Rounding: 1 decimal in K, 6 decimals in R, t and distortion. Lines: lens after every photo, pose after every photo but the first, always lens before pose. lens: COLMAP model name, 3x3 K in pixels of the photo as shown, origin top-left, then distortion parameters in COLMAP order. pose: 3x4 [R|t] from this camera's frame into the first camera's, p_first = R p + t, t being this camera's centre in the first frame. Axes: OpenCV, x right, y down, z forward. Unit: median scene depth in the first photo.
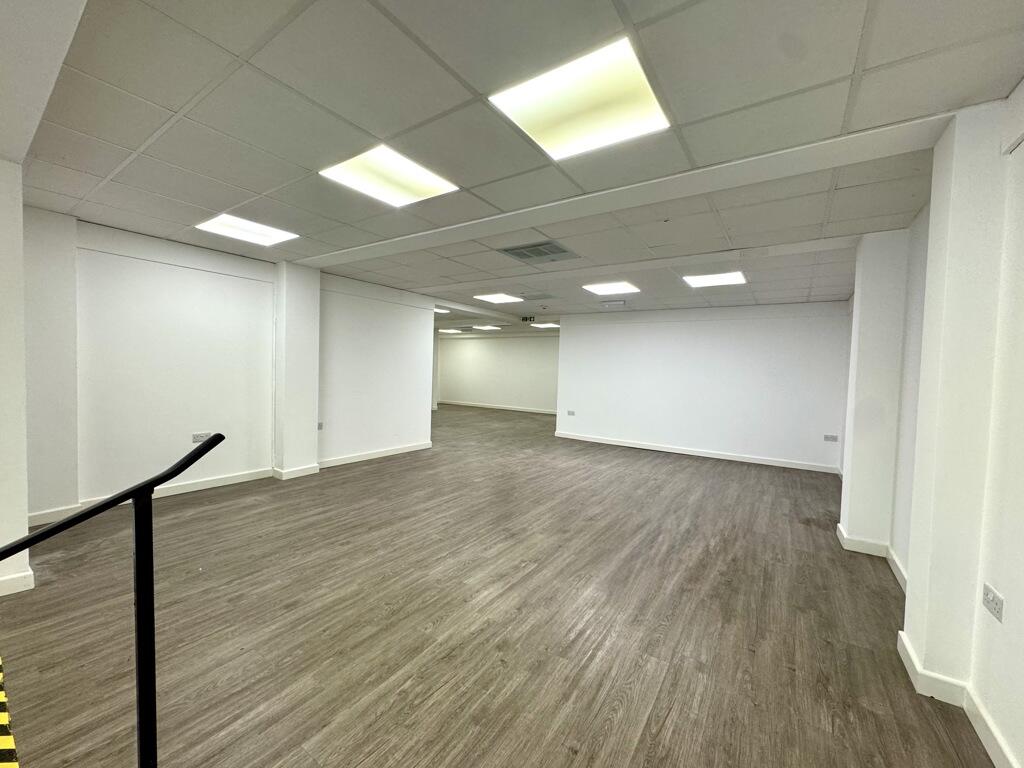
lens RADIAL K [[408.5, 0, 512.0], [0, 408.5, 384.0], [0, 0, 1]] dist [-0.000654, -0.000012]
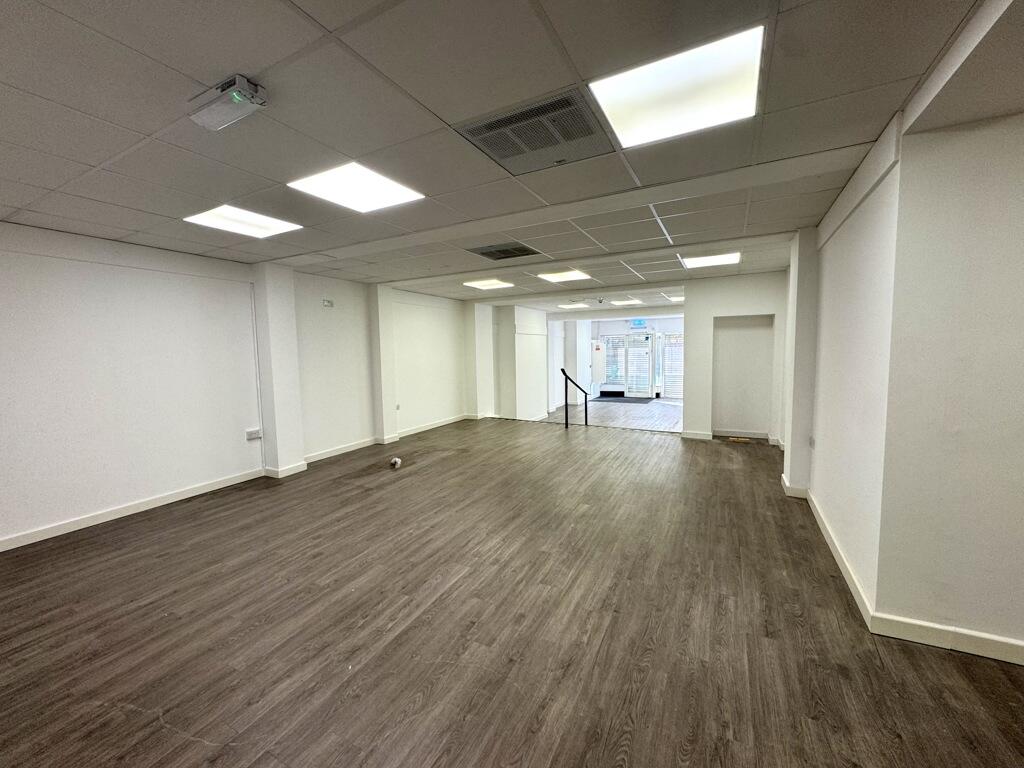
lens RADIAL K [[408.5, 0, 512.0], [0, 408.5, 384.0], [0, 0, 1]] dist [-0.000654, -0.000012]
pose [[-0.993673, -0.003759, -0.112252, 0.182001], [-0.017081, 0.992872, 0.117953, -0.105738], [0.111009, 0.119124, -0.986654, 2.281958]]
